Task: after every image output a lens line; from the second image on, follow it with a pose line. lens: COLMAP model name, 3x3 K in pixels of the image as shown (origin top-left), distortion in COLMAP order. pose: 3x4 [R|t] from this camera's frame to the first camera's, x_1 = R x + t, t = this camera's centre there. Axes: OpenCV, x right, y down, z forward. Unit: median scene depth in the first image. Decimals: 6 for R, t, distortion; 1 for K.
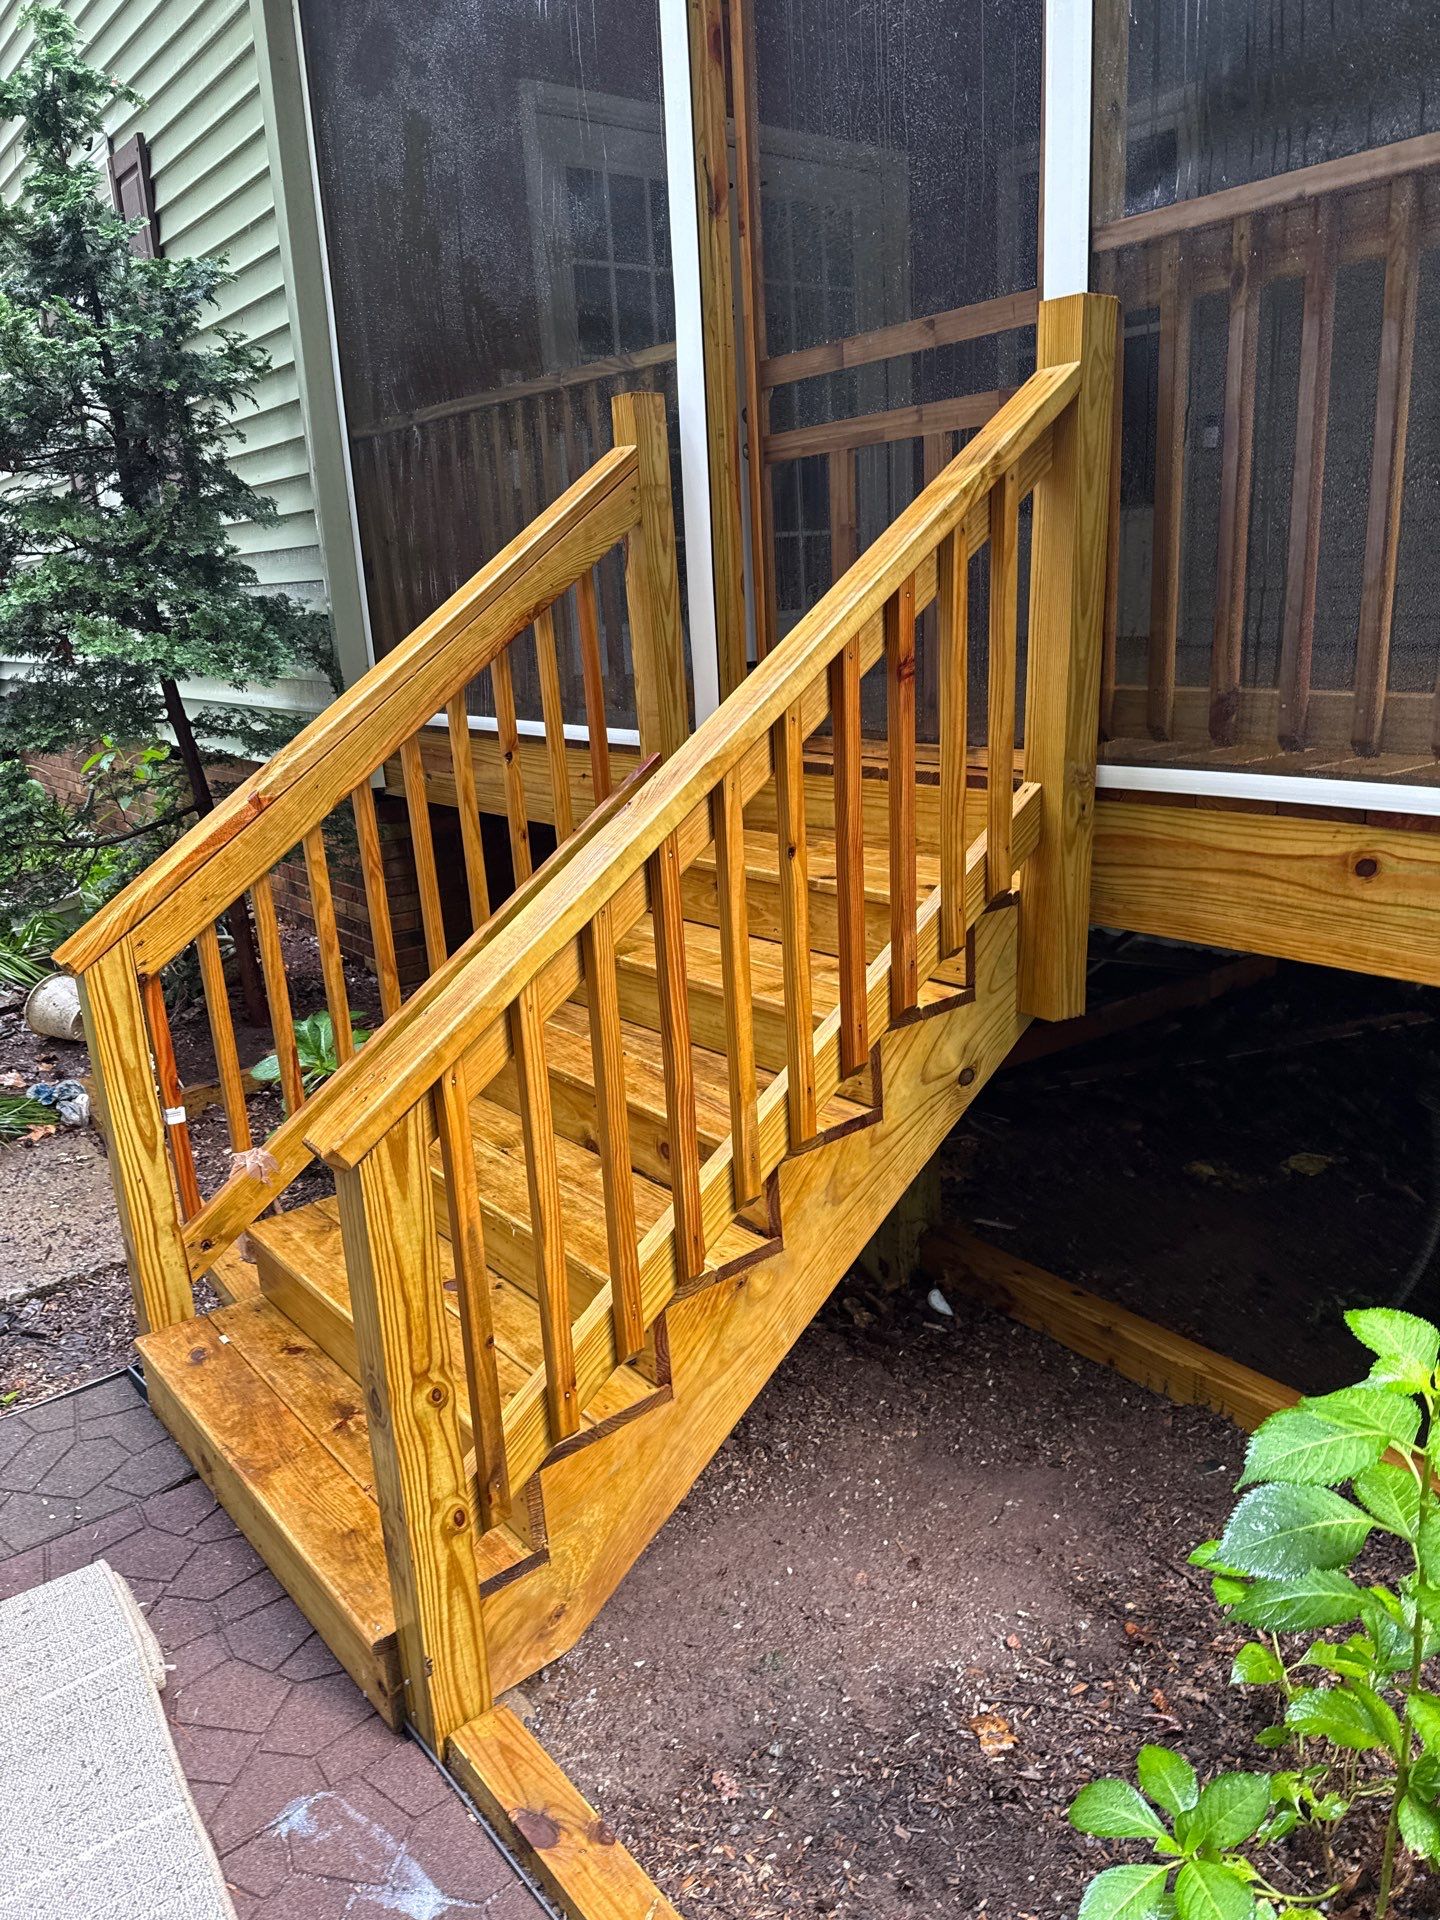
lens RADIAL K [[1358.8, 0, 720.0], [0, 1358.8, 960.0], [0, 0, 1]] dist [0.077413, -0.099533]
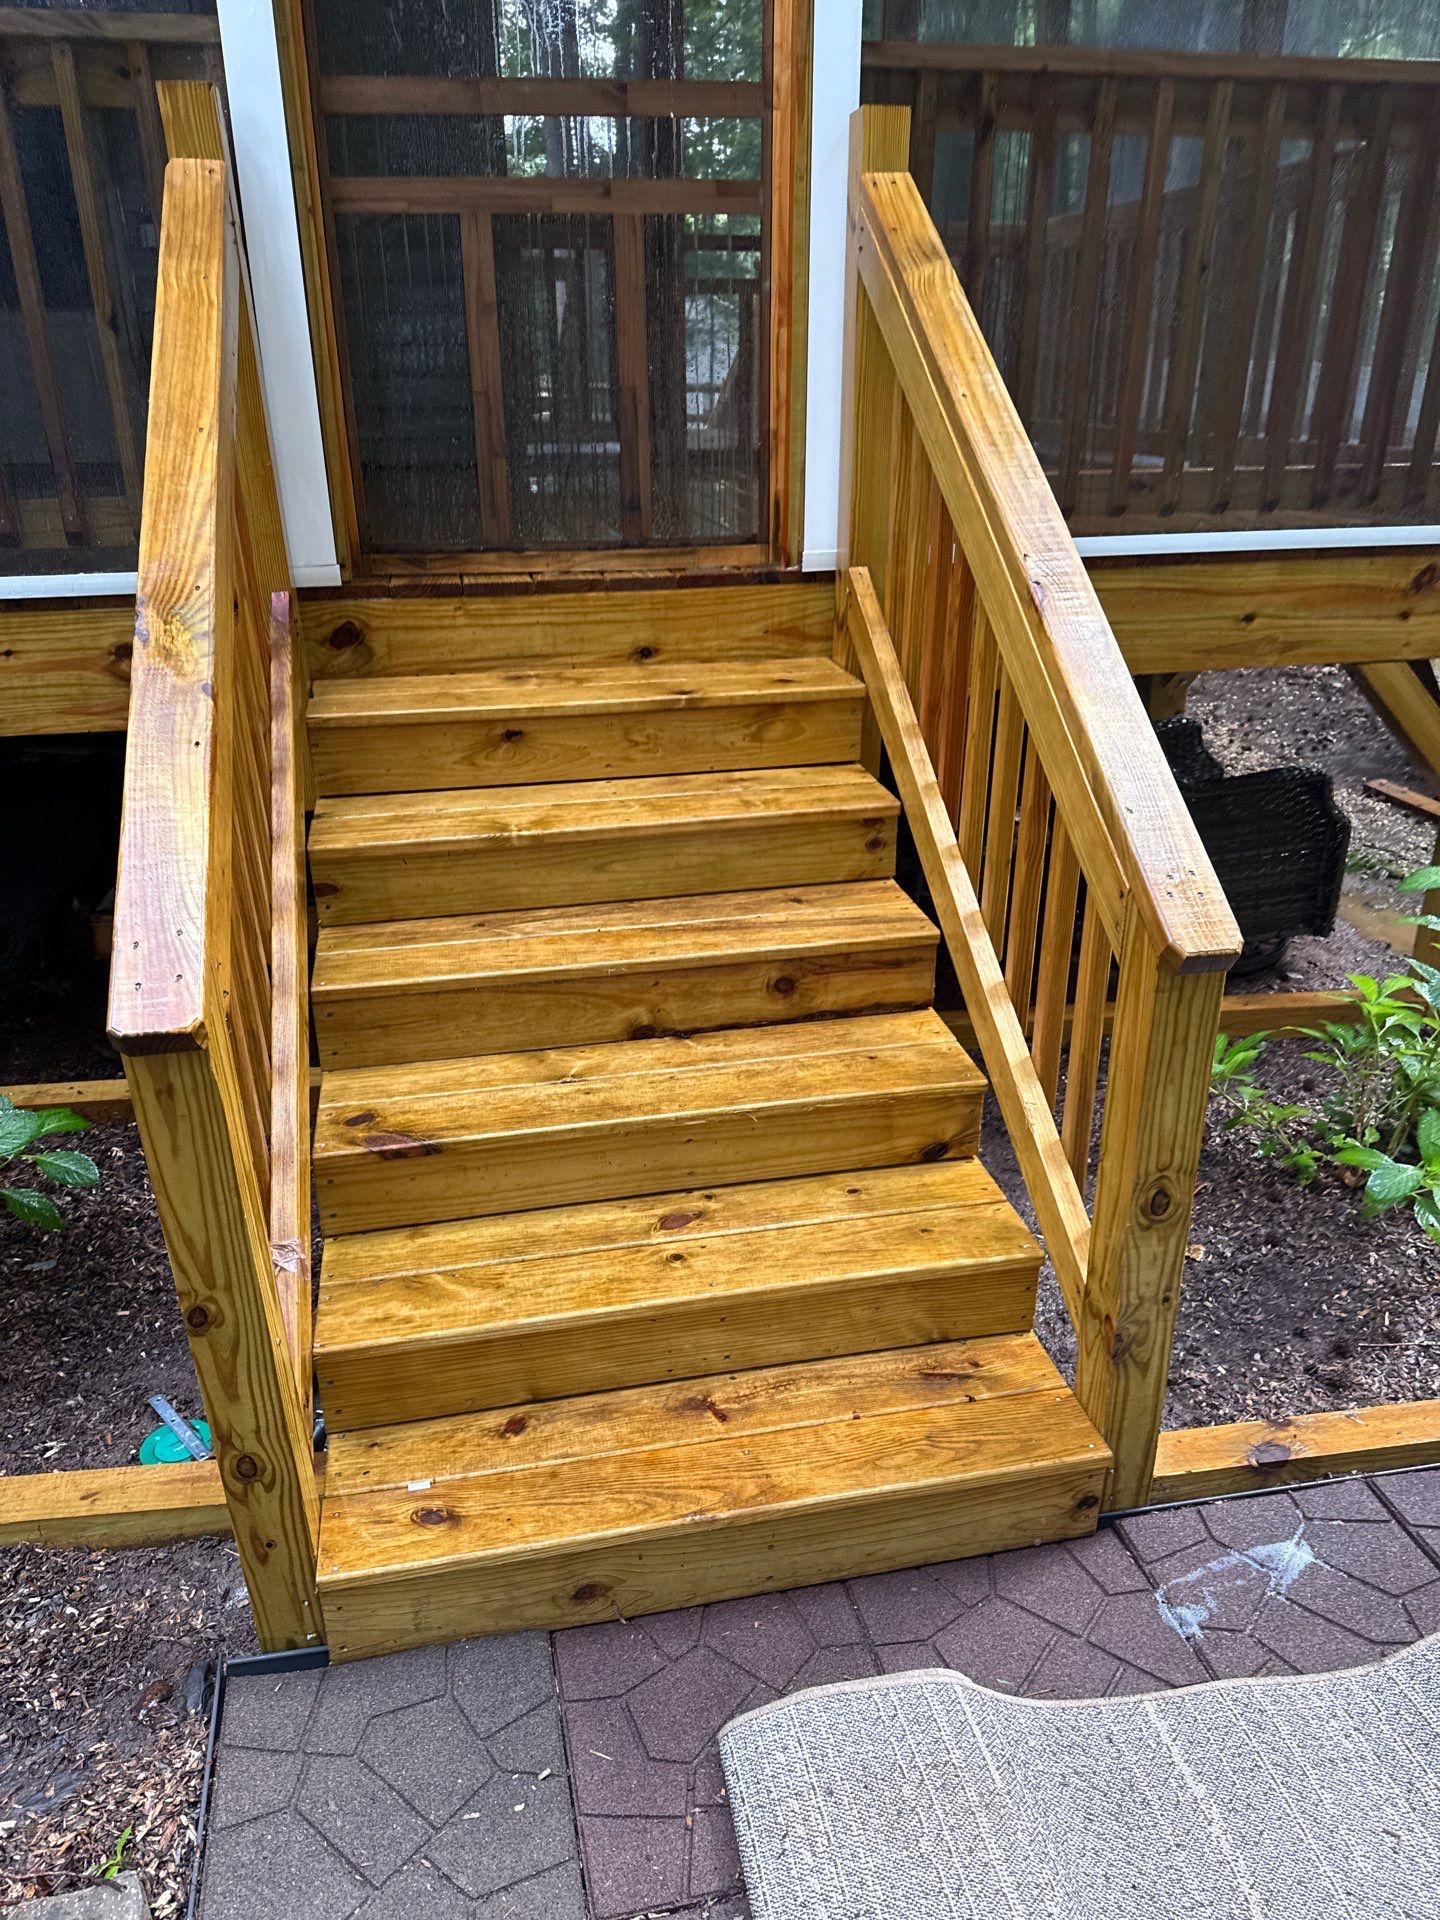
lens RADIAL K [[1358.8, 0, 720.0], [0, 1358.8, 960.0], [0, 0, 1]] dist [0.077413, -0.099533]
pose [[0.453338, -0.302467, 0.838450, -0.965832], [0.204547, 0.950863, 0.232423, -0.124946], [-0.867551, 0.066136, 0.492931, 0.627141]]
